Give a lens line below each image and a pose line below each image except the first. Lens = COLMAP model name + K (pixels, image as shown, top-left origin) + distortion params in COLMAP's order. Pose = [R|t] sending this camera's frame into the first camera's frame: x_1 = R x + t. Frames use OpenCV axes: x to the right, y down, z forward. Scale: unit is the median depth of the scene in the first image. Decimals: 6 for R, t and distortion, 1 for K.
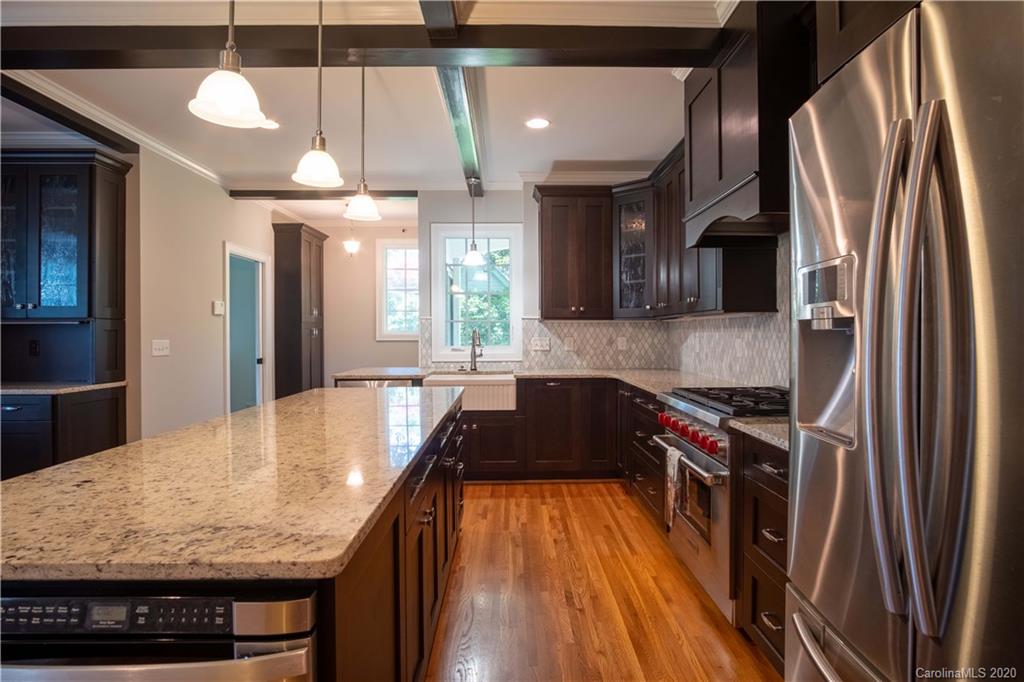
lens RADIAL K [[548.0, 0, 518.9], [0, 548.0, 339.3], [0, 0, 1]] dist [-0.034586, 0.009305]
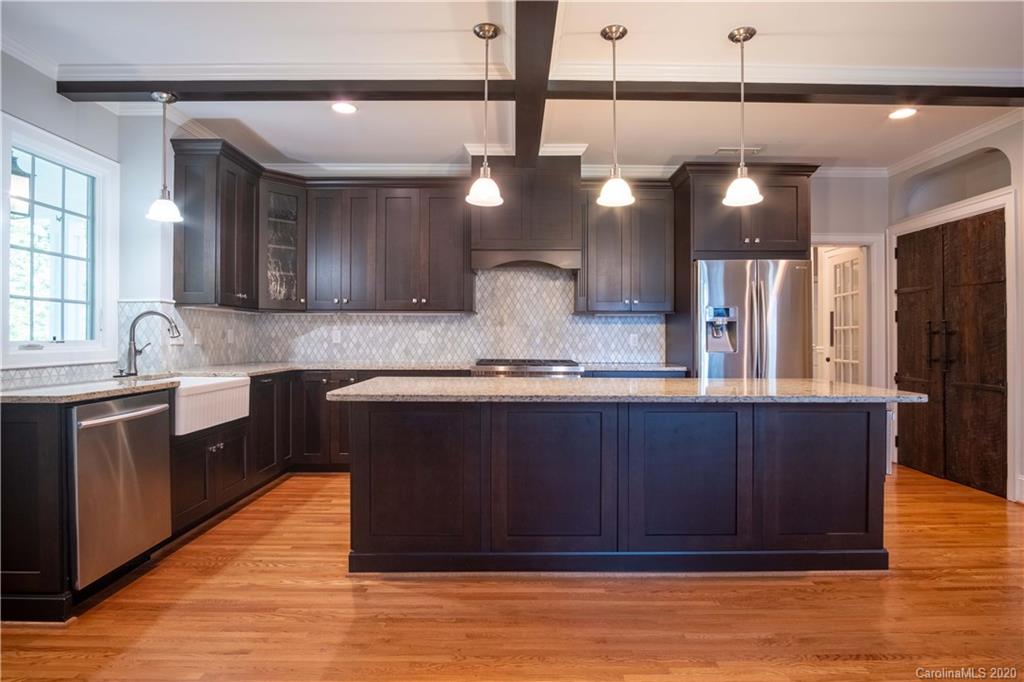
lens RADIAL K [[548.0, 0, 518.8], [0, 548.0, 338.0], [0, 0, 1]] dist [-0.034586, 0.009305]
pose [[0.011928, 0.001895, 0.999927, -0.728554], [0.008498, 0.999962, -0.001997, 0.016677], [-0.999893, 0.008521, 0.011911, 0.526909]]
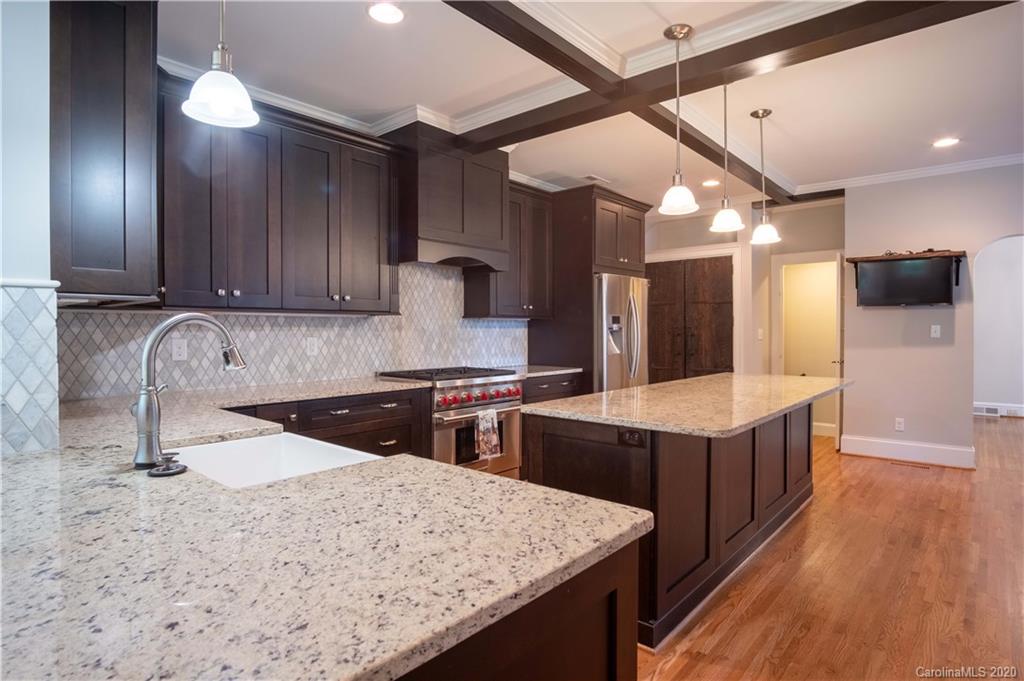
lens RADIAL K [[548.0, 0, 518.9], [0, 548.0, 338.3], [0, 0, 1]] dist [-0.034586, 0.009305]
pose [[-0.746565, -0.005573, 0.665289, -0.405784], [0.011909, 0.999693, 0.021737, -0.012405], [-0.665206, 0.024151, -0.746269, 1.080529]]
